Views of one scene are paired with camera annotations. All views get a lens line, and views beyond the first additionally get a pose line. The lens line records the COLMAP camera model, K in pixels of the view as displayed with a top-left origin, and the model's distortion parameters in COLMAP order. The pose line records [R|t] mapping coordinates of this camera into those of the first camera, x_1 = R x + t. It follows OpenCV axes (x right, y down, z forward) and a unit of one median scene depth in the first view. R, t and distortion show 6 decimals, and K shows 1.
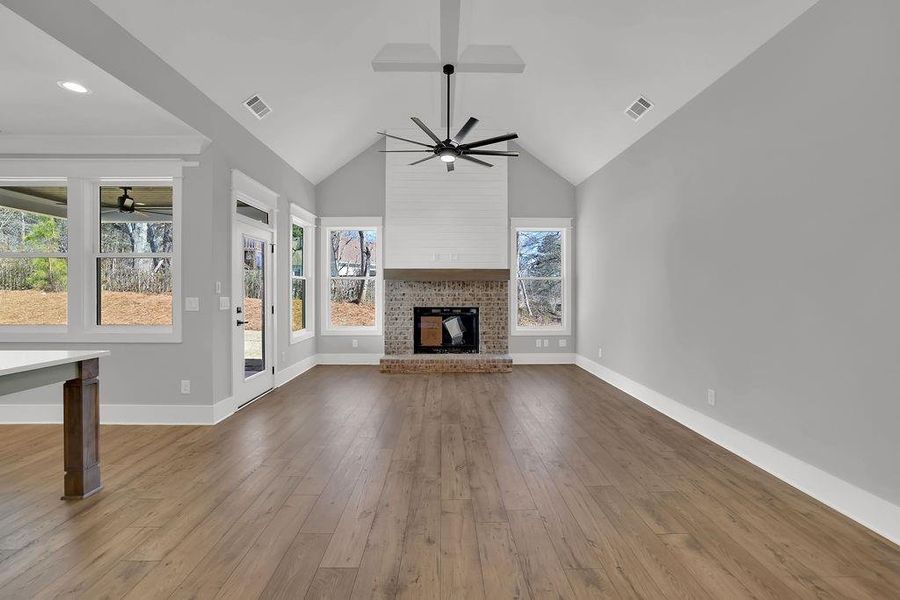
lens RADIAL K [[393.6, 0, 450.0], [0, 393.6, 292.8], [0, 0, 1]] dist [-0.021916, 0.002027]
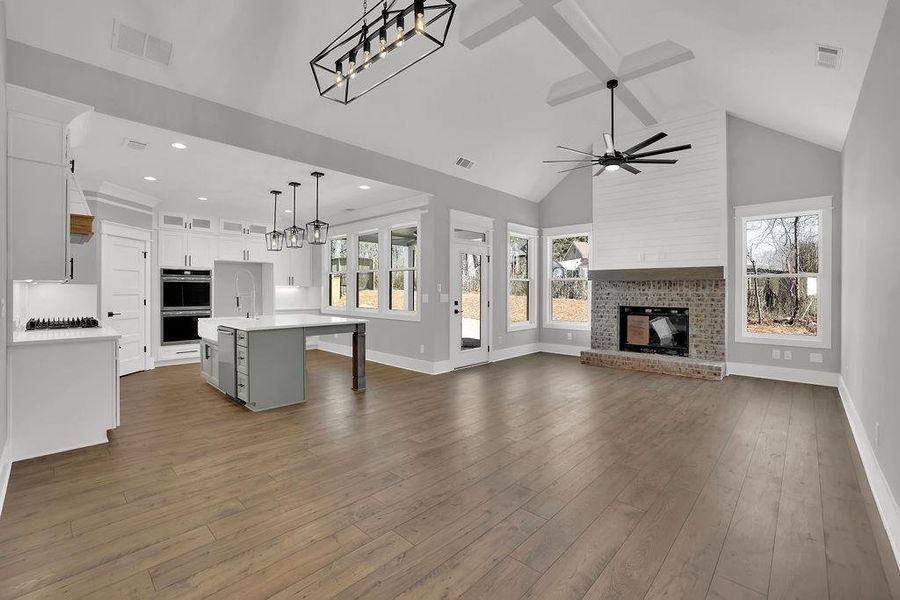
lens RADIAL K [[393.6, 0, 458.1], [0, 393.6, 295.5], [0, 0, 1]] dist [-0.021916, 0.002027]
pose [[0.724854, 0.009969, -0.688830, 0.319737], [-0.006090, 0.999949, 0.008063, 0.002615], [0.688875, -0.001650, 0.724878, -0.052028]]
